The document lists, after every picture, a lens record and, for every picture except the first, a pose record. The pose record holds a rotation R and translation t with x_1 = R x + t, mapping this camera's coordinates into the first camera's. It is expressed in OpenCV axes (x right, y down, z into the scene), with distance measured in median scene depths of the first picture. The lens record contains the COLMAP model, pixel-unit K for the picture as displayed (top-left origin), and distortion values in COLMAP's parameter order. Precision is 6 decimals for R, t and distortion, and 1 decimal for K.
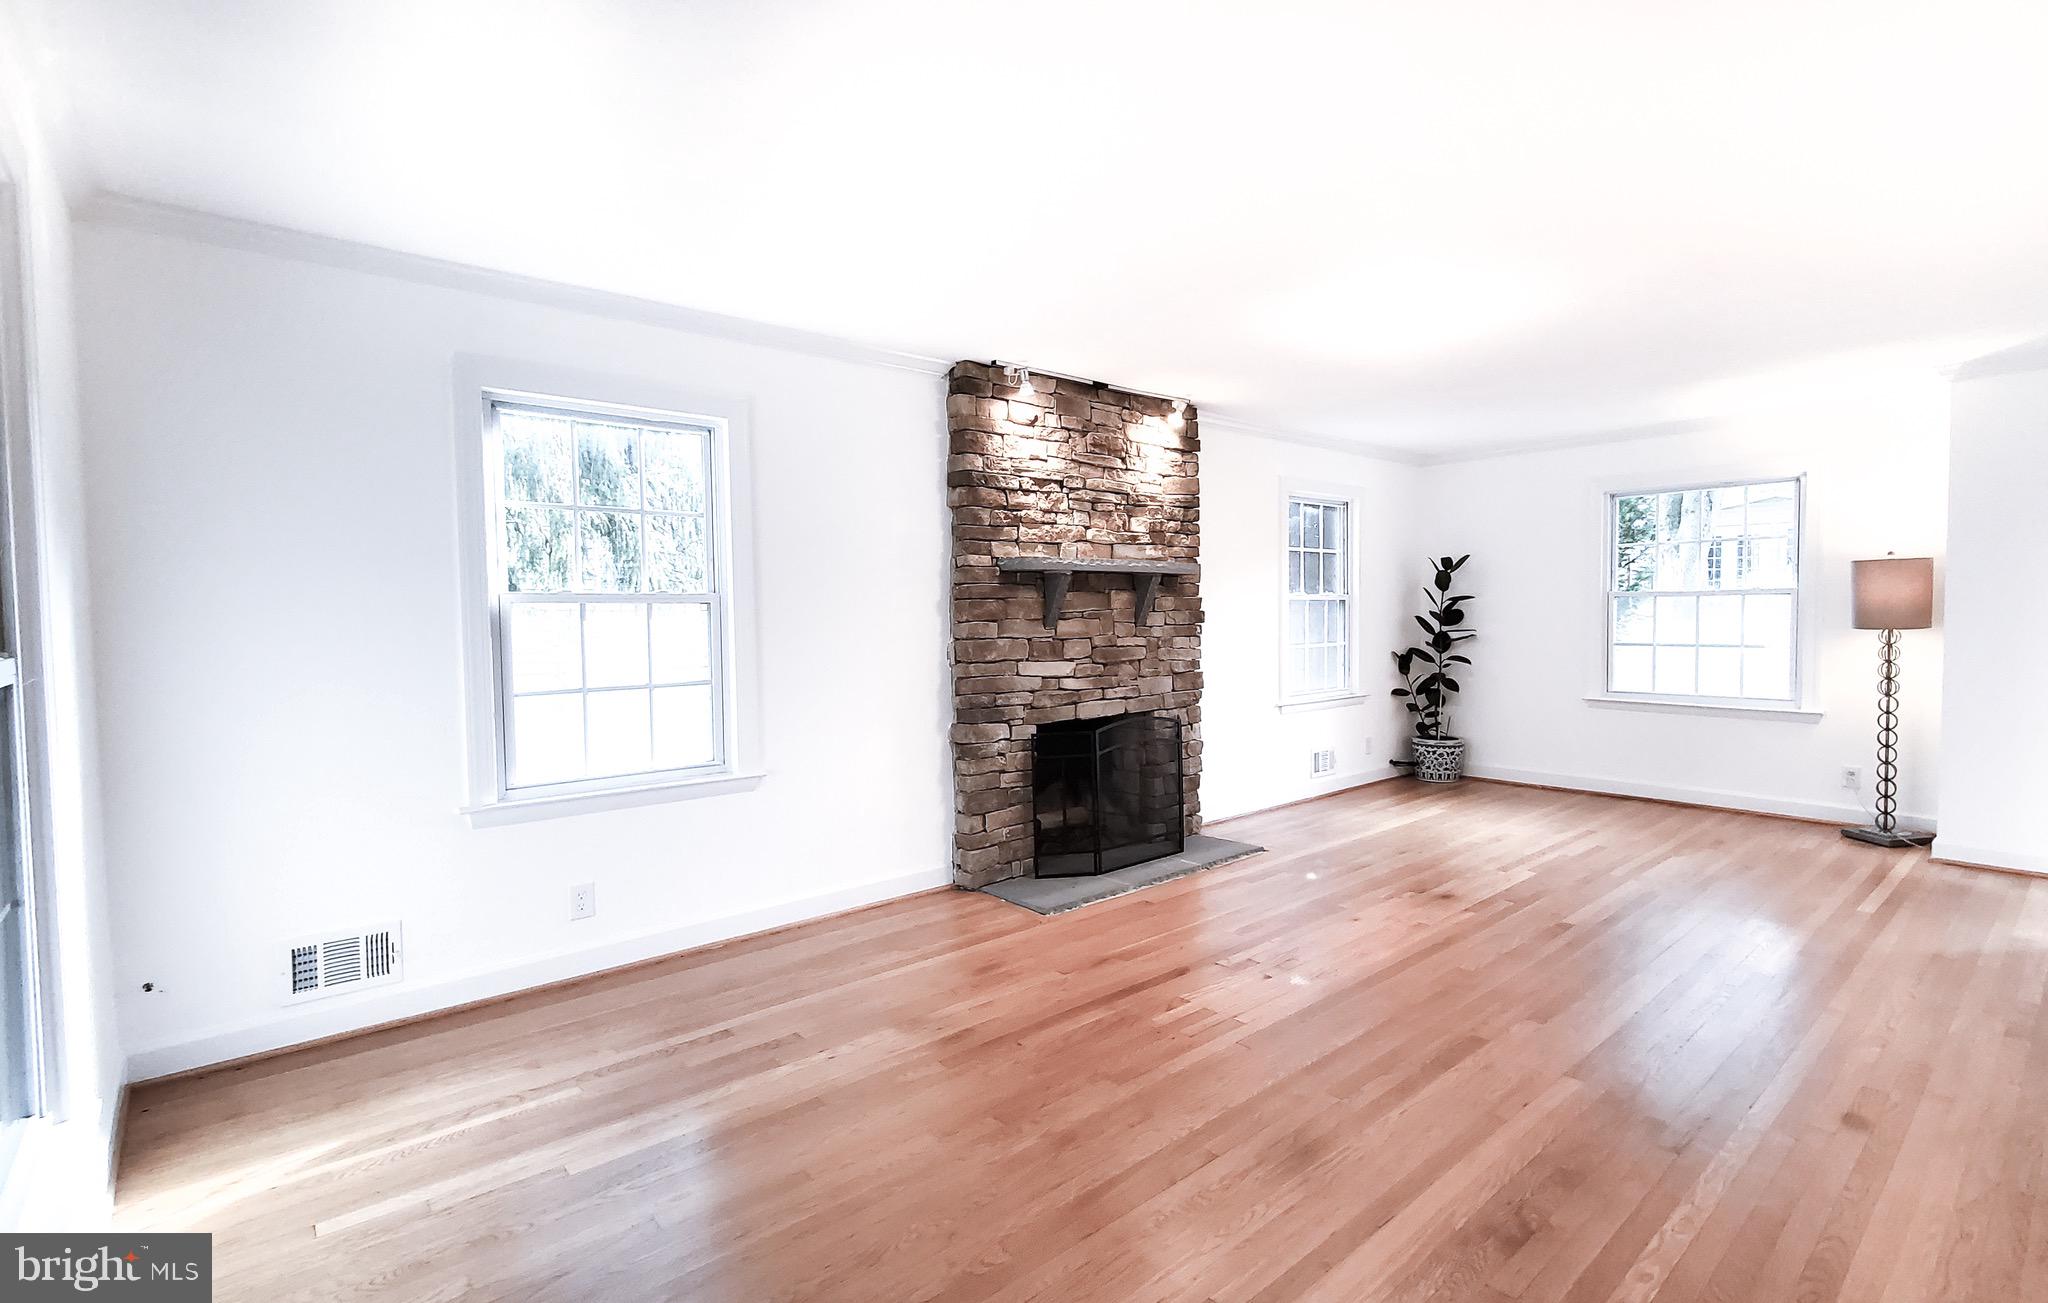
lens RADIAL K [[940.6, 0, 1024.0], [0, 940.6, 651.5], [0, 0, 1]] dist [-0.000517, -0.000038]
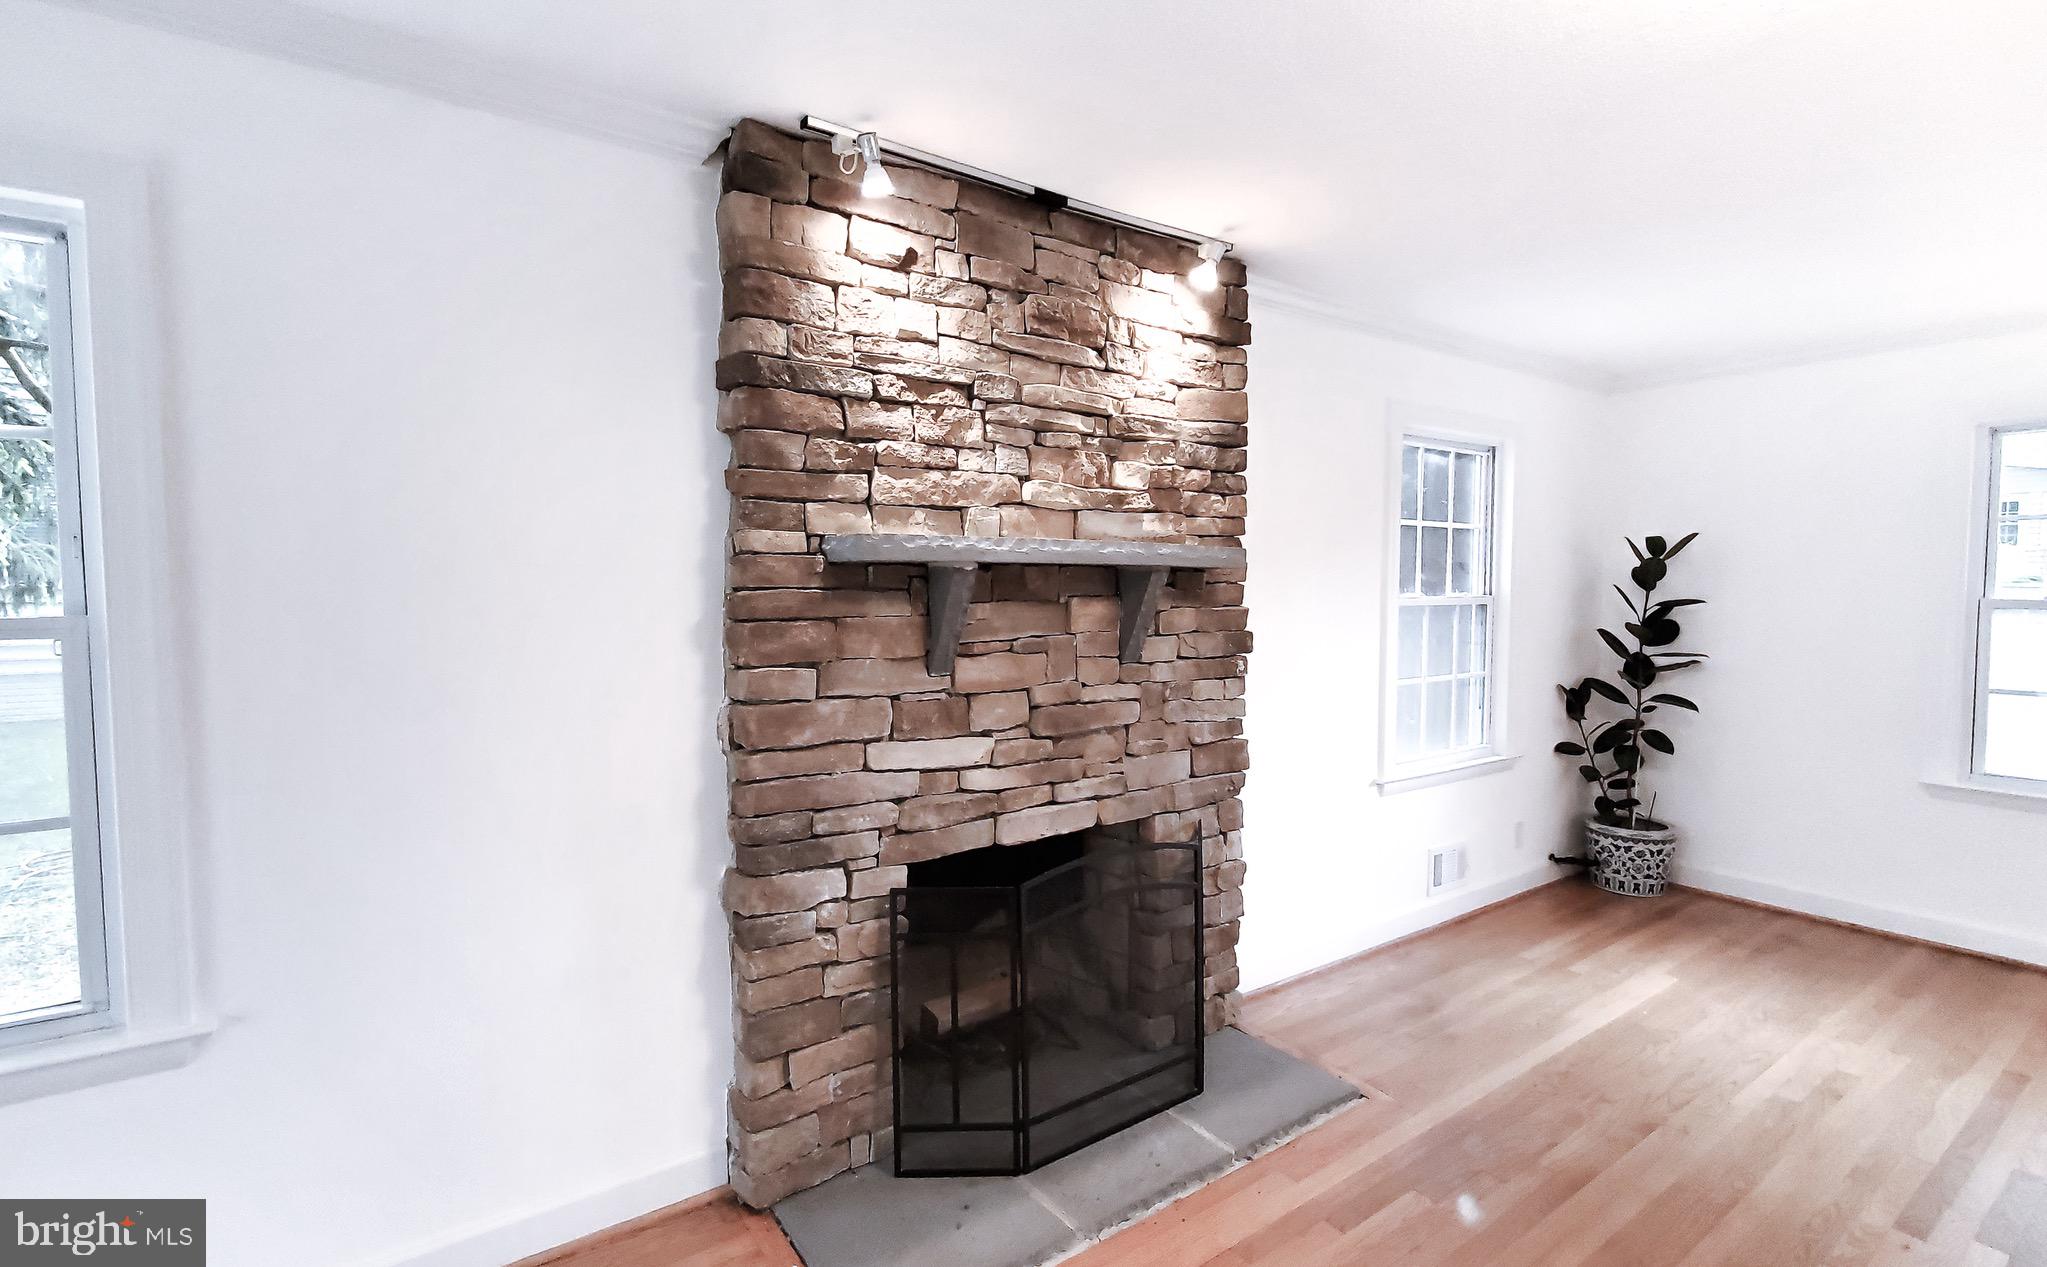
lens RADIAL K [[916.0, 0, 1023.5], [0, 916.0, 633.5], [0, 0, 1]] dist [0.015509, 0.000136]
pose [[0.997283, 0.016749, -0.071735, 0.102800], [-0.015625, 0.999747, 0.016201, -0.052825], [0.071989, -0.015036, 0.997292, 0.481810]]
